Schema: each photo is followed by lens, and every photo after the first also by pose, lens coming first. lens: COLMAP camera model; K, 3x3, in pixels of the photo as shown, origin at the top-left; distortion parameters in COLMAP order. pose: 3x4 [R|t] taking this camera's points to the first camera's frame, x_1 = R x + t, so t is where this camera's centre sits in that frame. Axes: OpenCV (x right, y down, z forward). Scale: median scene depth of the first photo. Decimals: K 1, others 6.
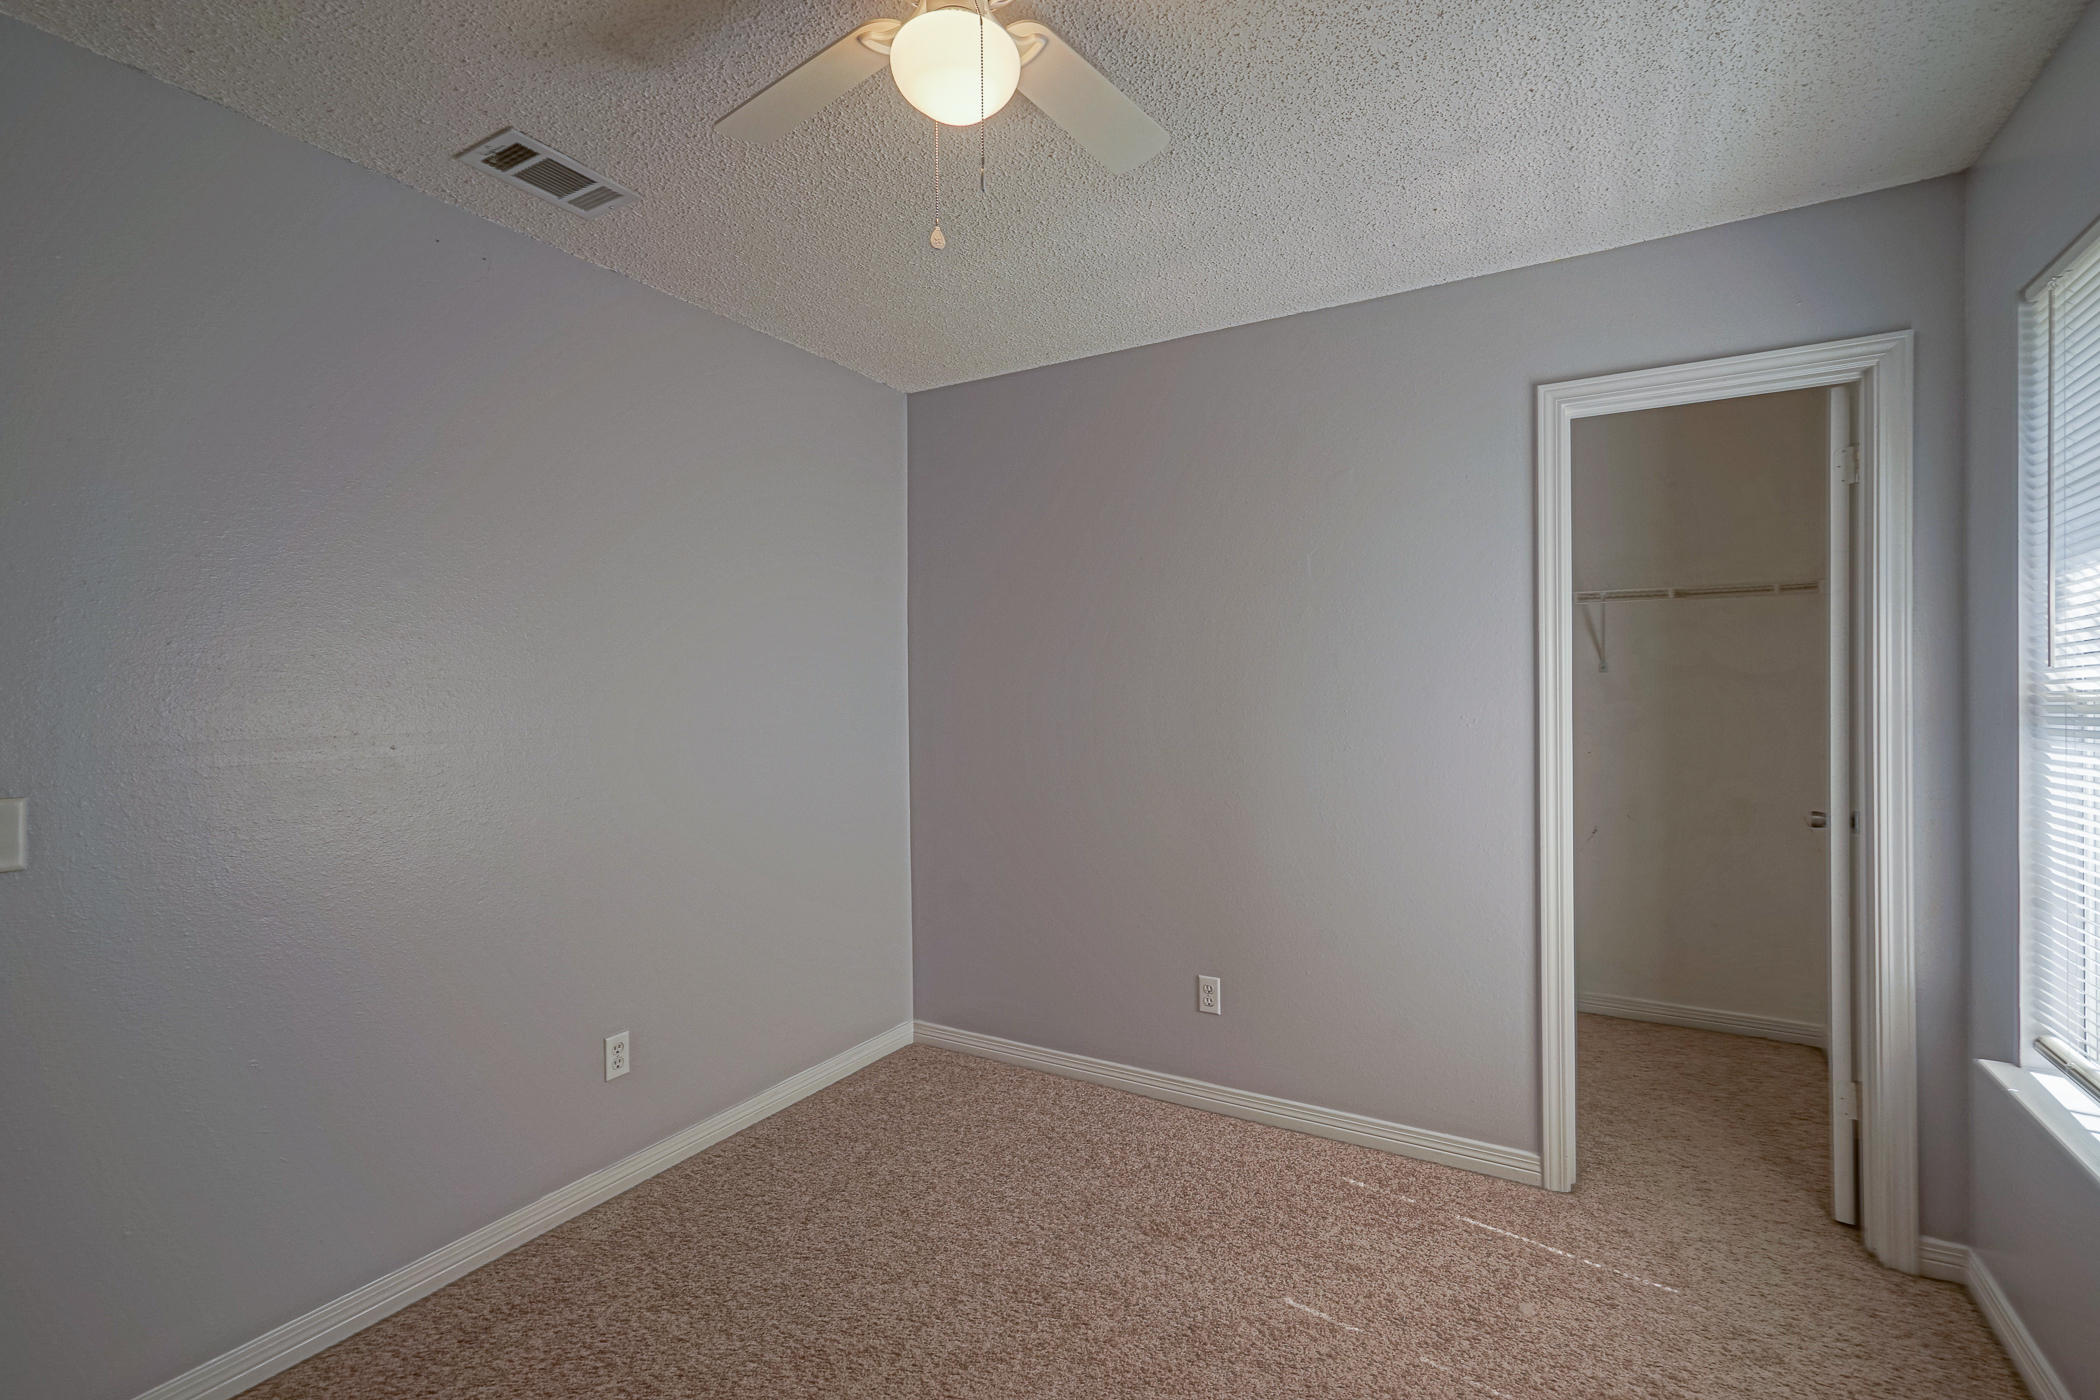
lens RADIAL K [[948.9, 0, 1050.0], [0, 948.9, 700.0], [0, 0, 1]] dist [0.010235, 0.000086]
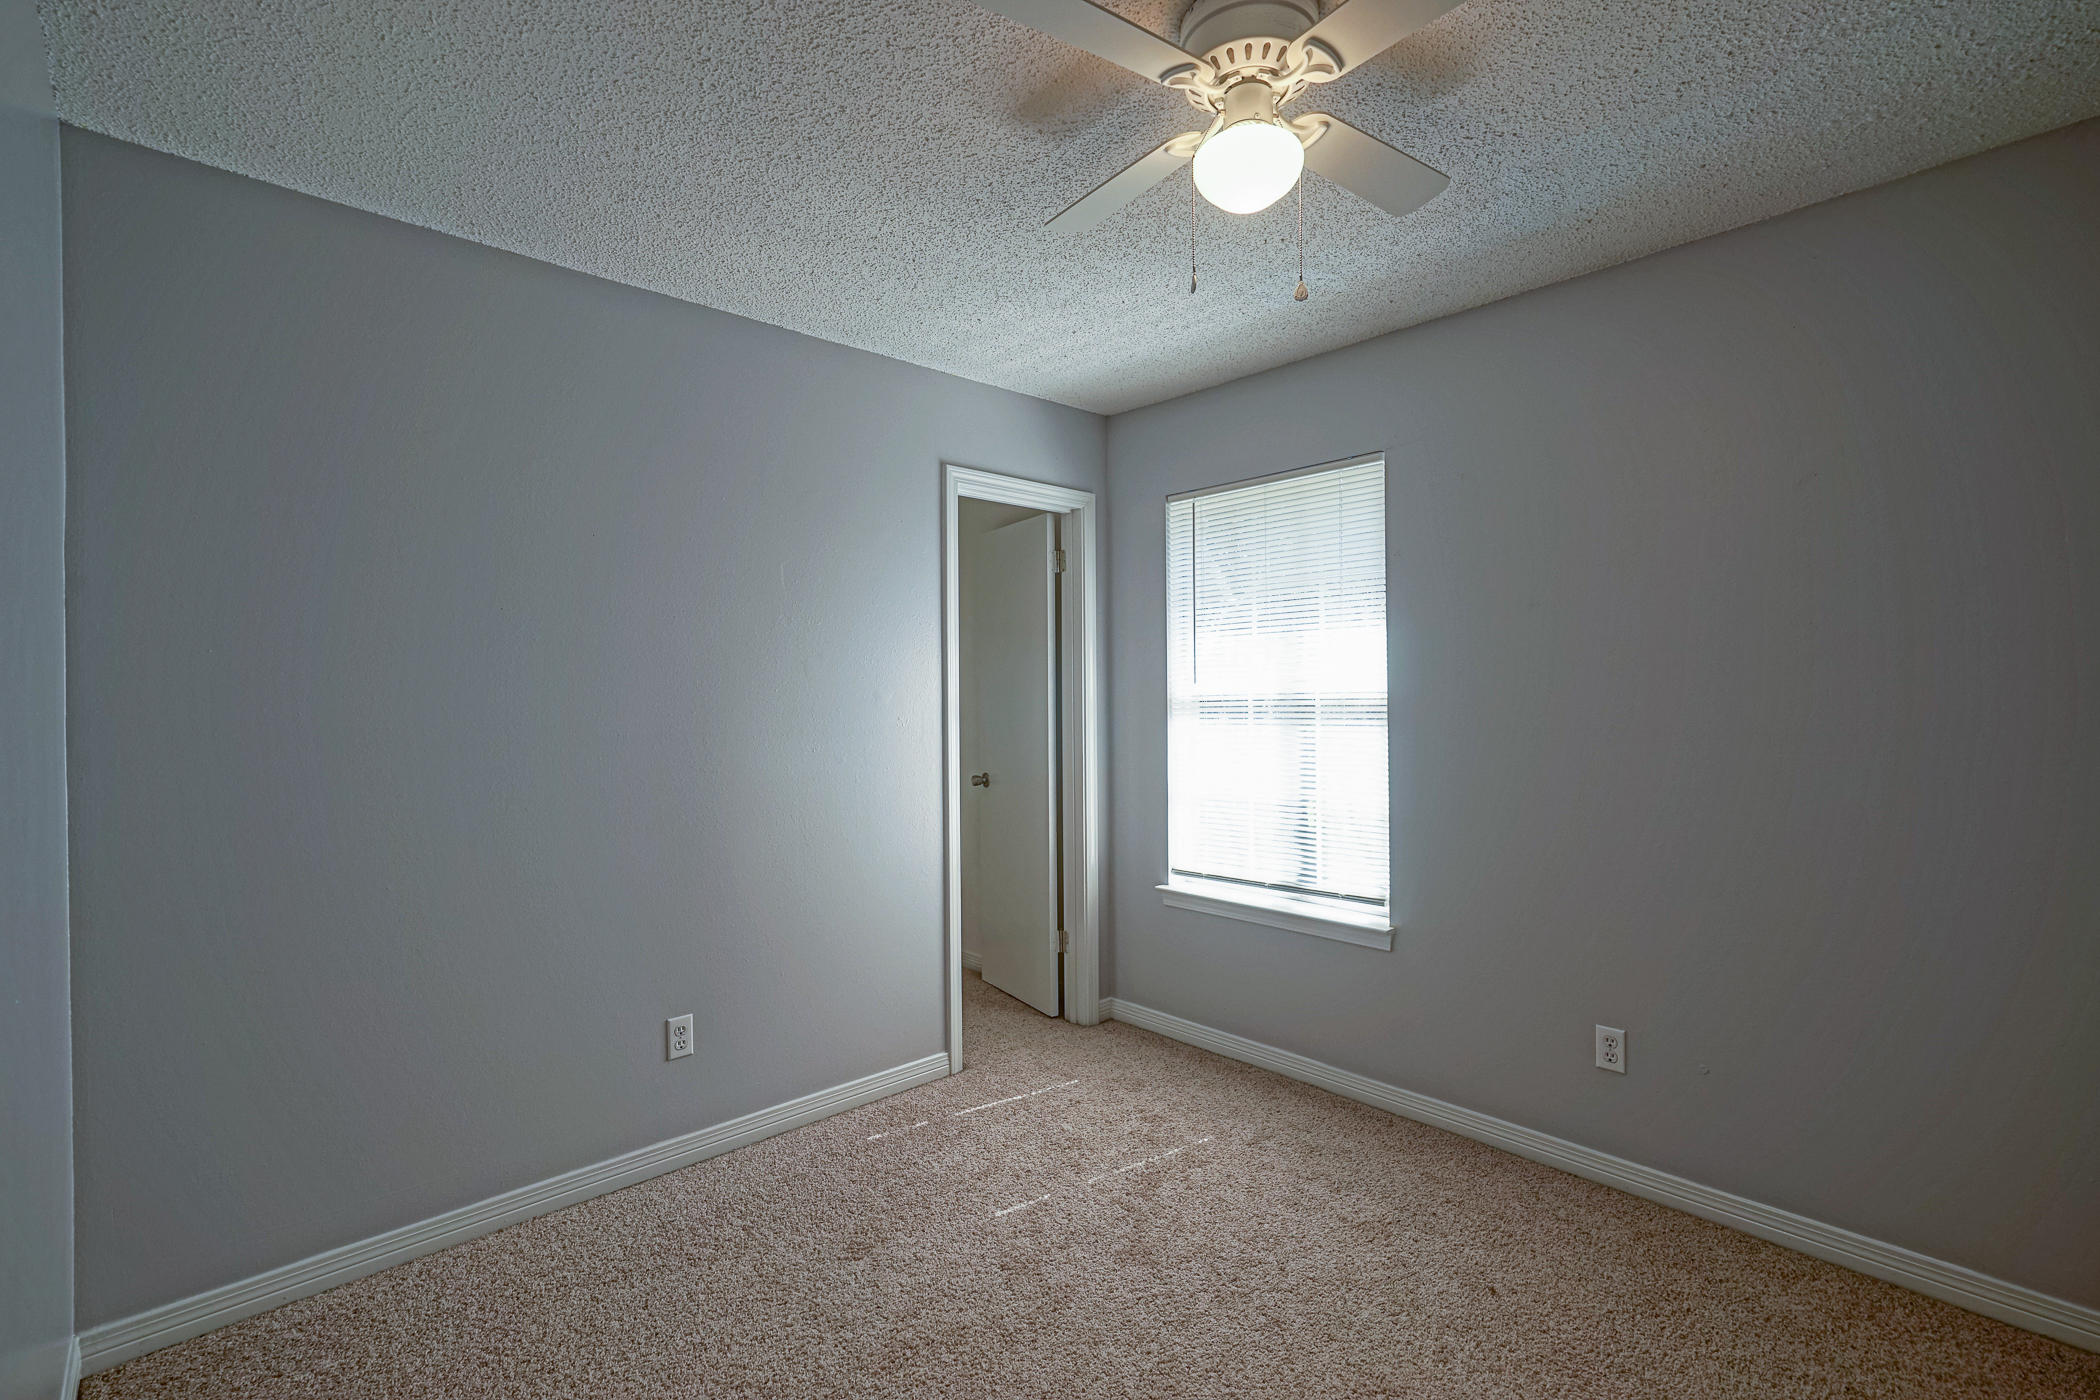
lens RADIAL K [[948.9, 0, 1050.0], [0, 948.9, 700.0], [0, 0, 1]] dist [0.010235, 0.000086]
pose [[0.302626, -0.003804, 0.953102, -0.748388], [0.012527, 0.999922, 0.000013, -0.003079], [-0.953027, 0.011936, 0.302650, 0.506289]]
